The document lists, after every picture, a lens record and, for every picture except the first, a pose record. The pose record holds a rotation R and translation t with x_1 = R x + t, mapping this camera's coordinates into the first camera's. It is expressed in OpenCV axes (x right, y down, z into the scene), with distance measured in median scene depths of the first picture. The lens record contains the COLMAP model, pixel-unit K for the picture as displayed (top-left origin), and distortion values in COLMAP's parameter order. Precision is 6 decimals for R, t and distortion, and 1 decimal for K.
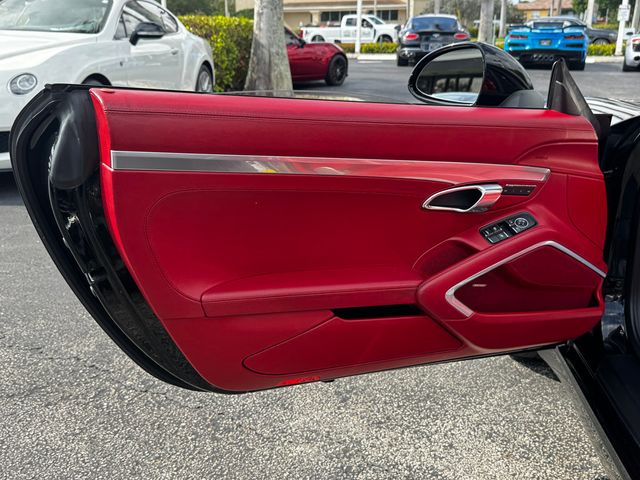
lens RADIAL K [[628.1, 0, 320.0], [0, 628.1, 240.0], [0, 0, 1]] dist [0.179422, -0.363419]
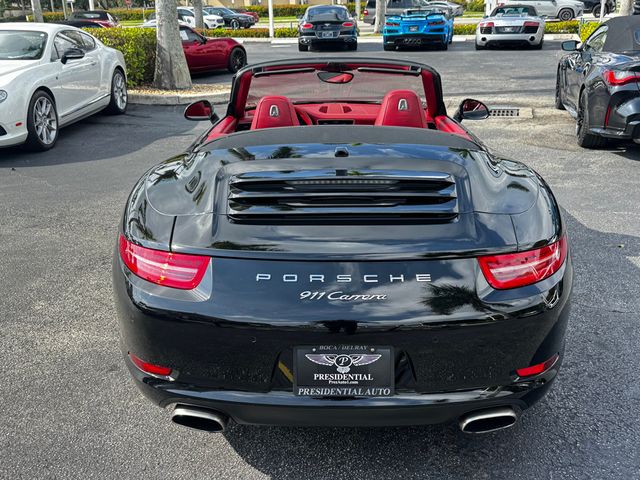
lens RADIAL K [[628.1, 0, 320.0], [0, 628.1, 240.0], [0, 0, 1]] dist [0.179422, -0.363419]
pose [[0.995655, -0.060892, 0.070455, 0.112611], [0.058107, 0.997471, 0.040923, 0.054509], [-0.072768, -0.036651, 0.996675, -0.359124]]
